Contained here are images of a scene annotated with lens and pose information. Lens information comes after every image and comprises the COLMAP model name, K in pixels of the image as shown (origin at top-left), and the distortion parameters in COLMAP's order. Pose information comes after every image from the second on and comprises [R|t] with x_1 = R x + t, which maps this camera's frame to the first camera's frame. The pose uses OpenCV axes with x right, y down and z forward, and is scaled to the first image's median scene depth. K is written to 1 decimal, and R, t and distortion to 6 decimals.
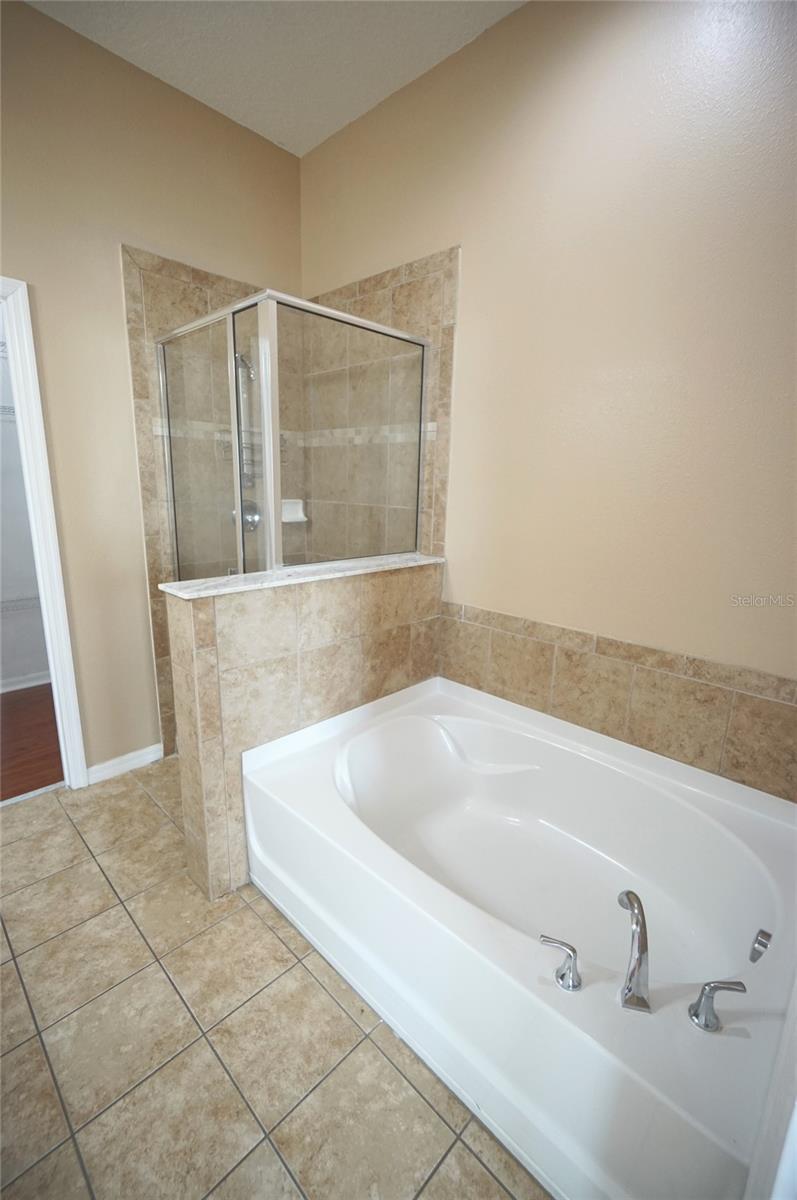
lens RADIAL K [[511.6, 0, 398.5], [0, 511.6, 600.0], [0, 0, 1]] dist [-0.016280, 0.006720]
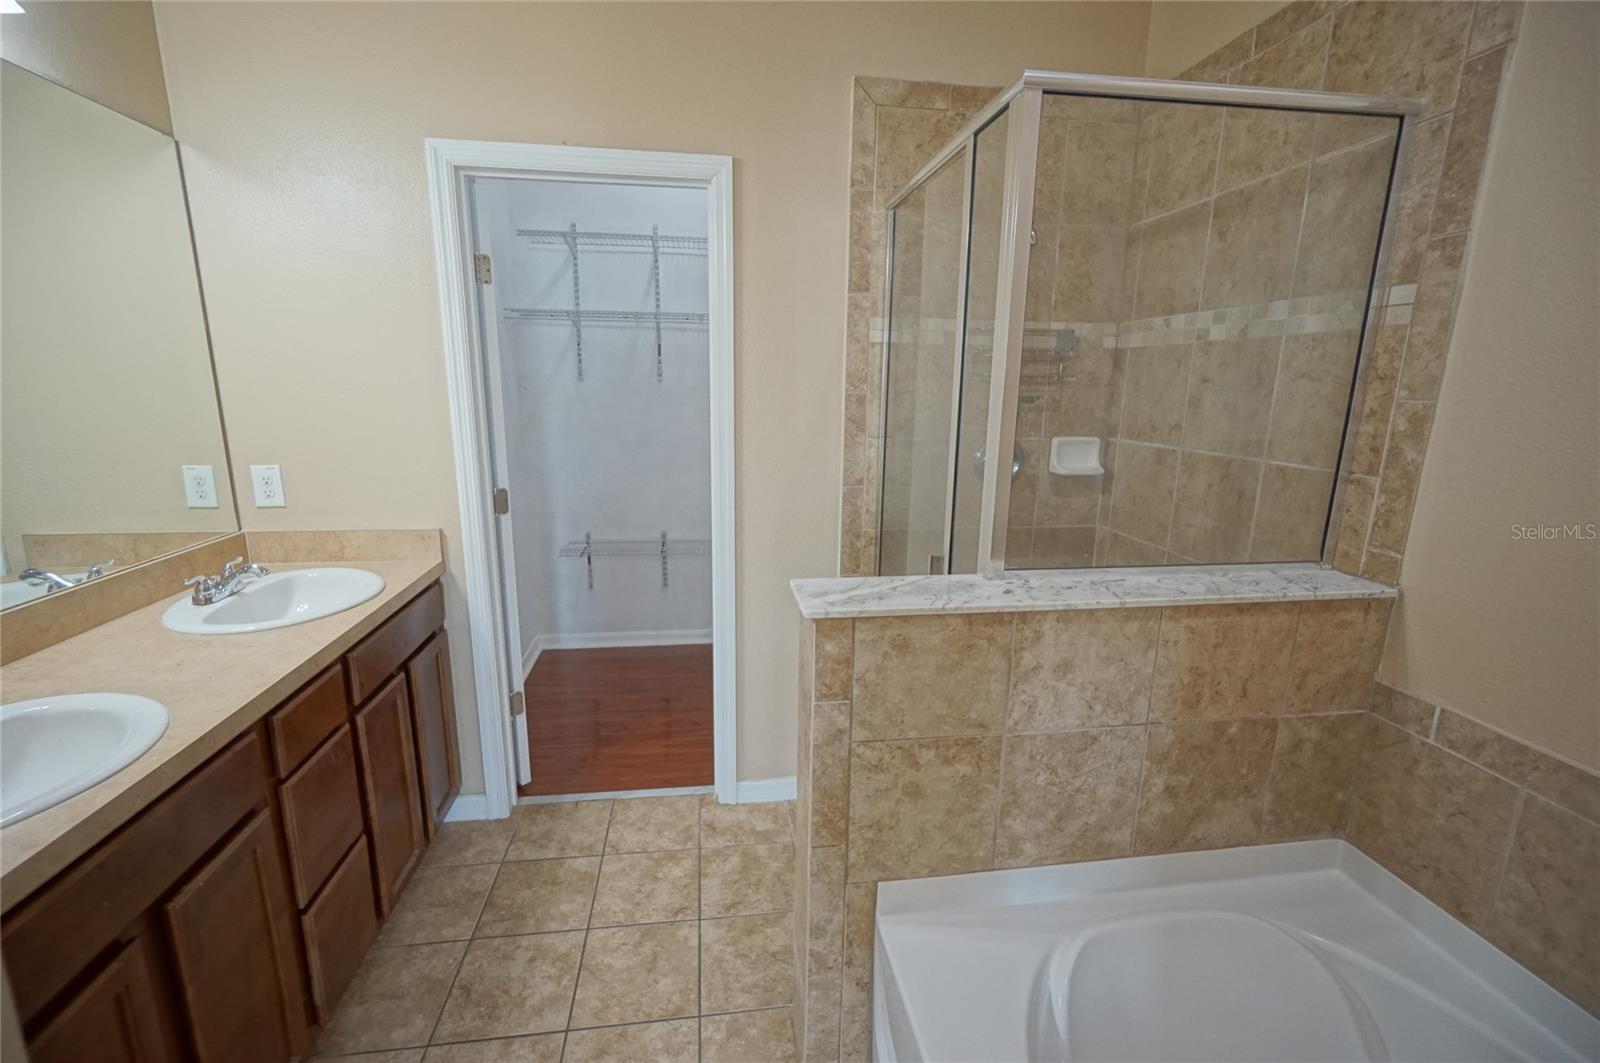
lens RADIAL K [[682.1, 0, 792.3], [0, 682.1, 529.1], [0, 0, 1]] dist [-0.016280, 0.006720]
pose [[0.781860, 0.116896, -0.612397, 0.034460], [-0.133595, 0.990862, 0.018574, -0.076854], [0.608972, 0.067291, 0.790332, 0.223962]]
